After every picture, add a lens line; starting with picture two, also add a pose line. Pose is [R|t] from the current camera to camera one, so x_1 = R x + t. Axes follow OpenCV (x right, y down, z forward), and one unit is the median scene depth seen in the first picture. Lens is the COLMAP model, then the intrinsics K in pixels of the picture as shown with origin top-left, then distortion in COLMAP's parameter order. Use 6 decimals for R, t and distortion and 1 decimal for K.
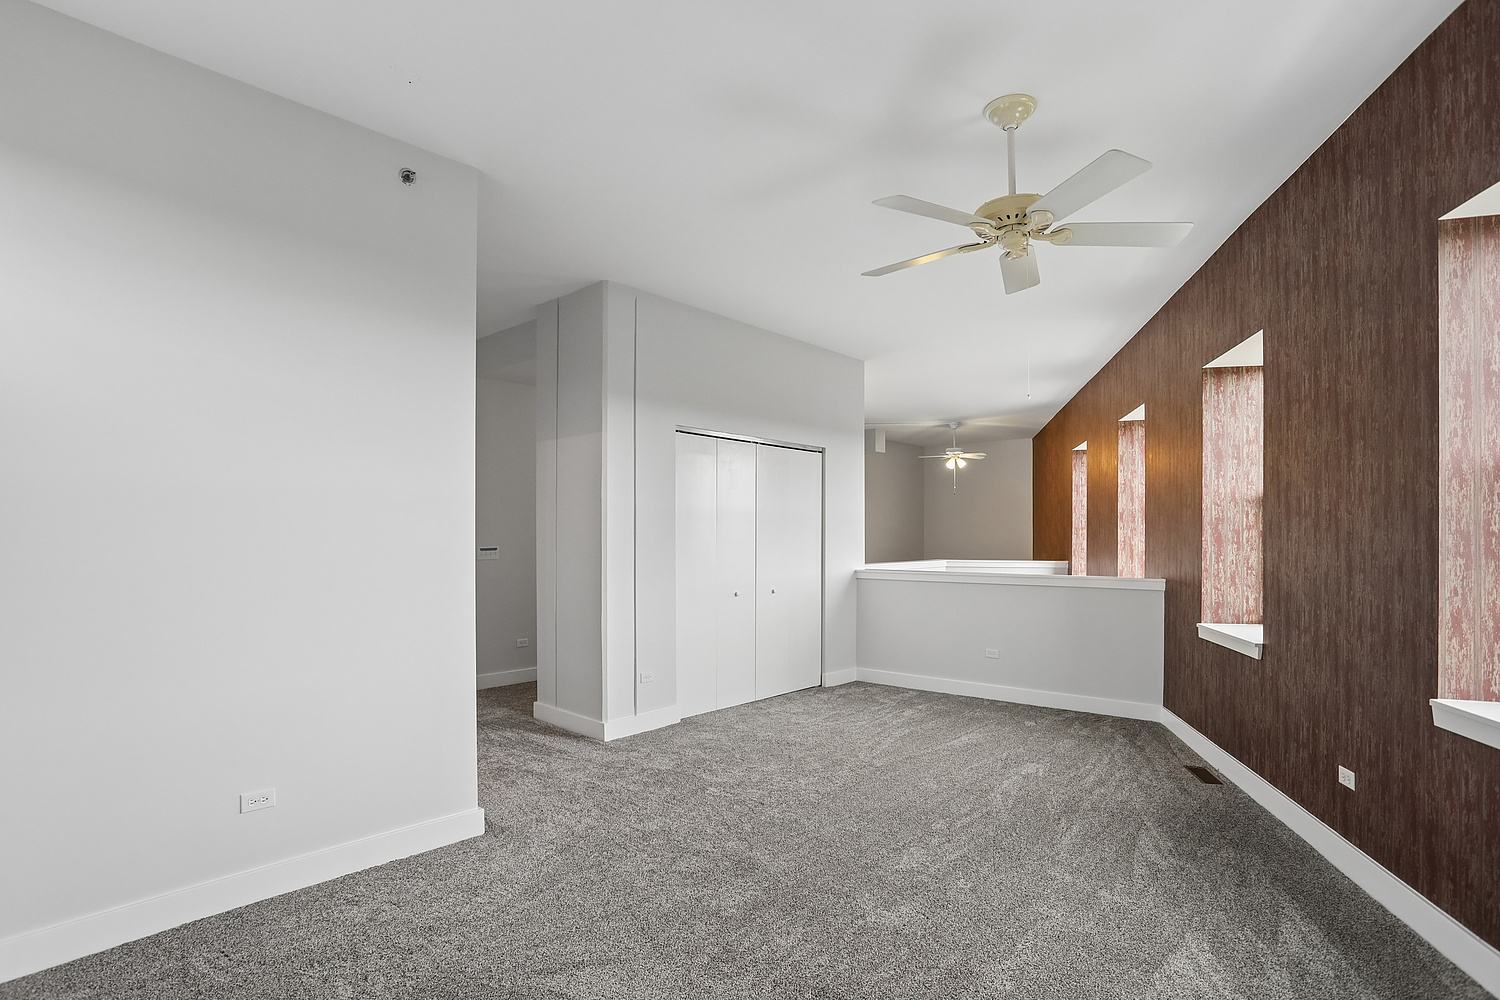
lens RADIAL K [[749.8, 0, 731.5], [0, 749.8, 535.7], [0, 0, 1]] dist [-0.036008, 0.000844]
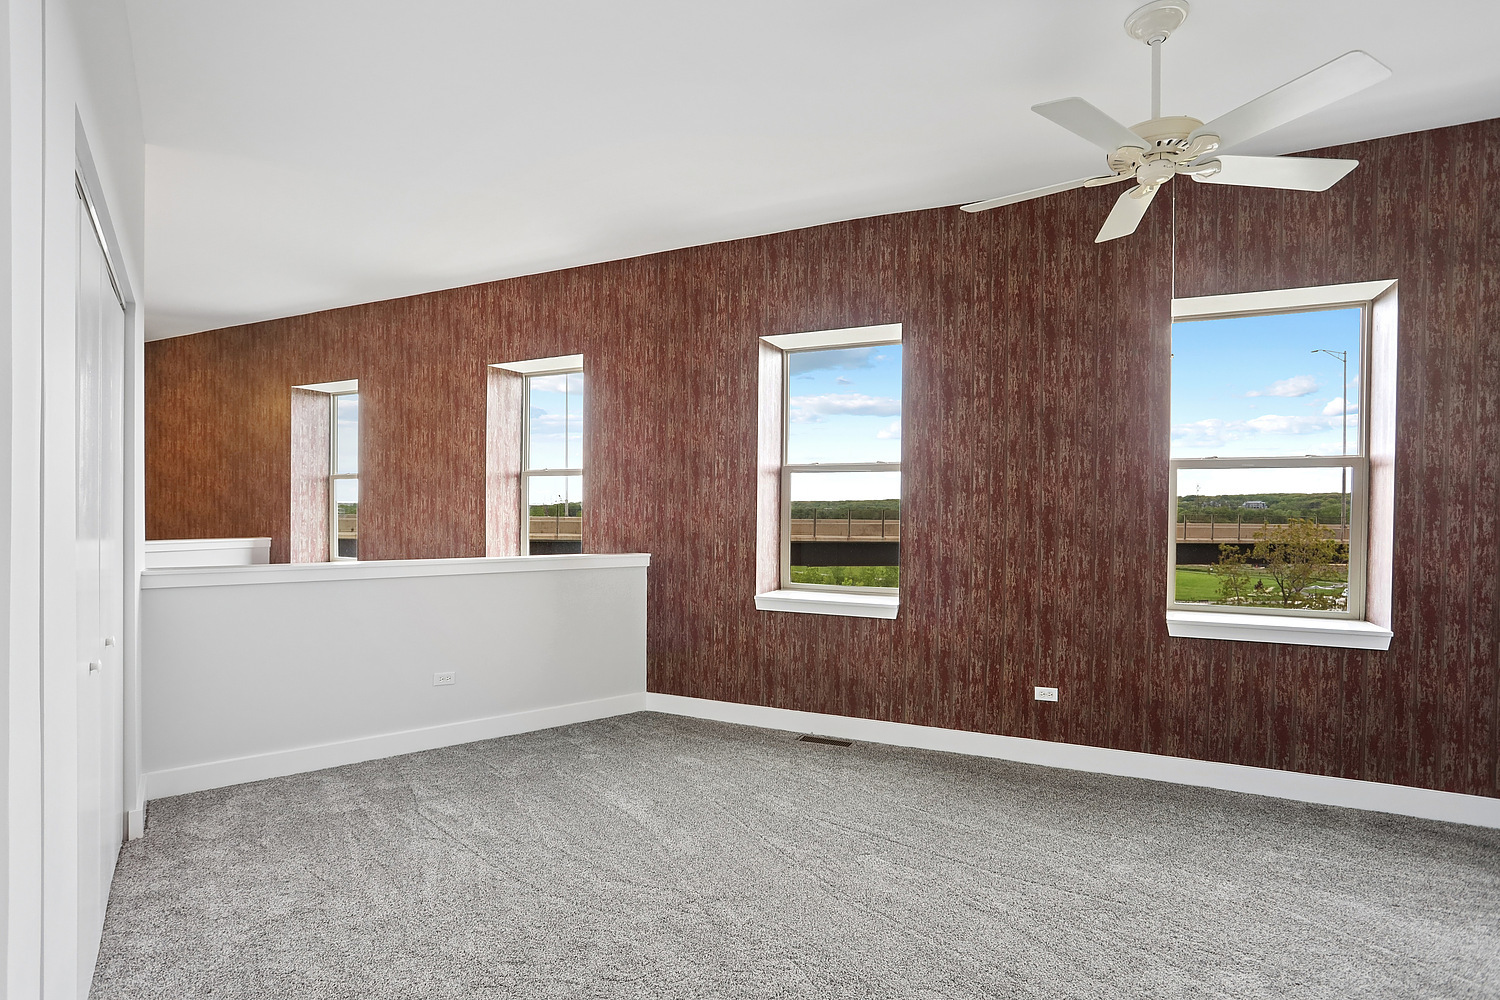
lens RADIAL K [[771.0, 0, 750.7], [0, 771.0, 524.0], [0, 0, 1]] dist [-0.010520, -0.000134]
pose [[0.140823, -0.007231, 0.990008, -0.524588], [-0.014867, 0.999845, 0.009417, 0.019326], [-0.989923, -0.016044, 0.140694, 1.170962]]
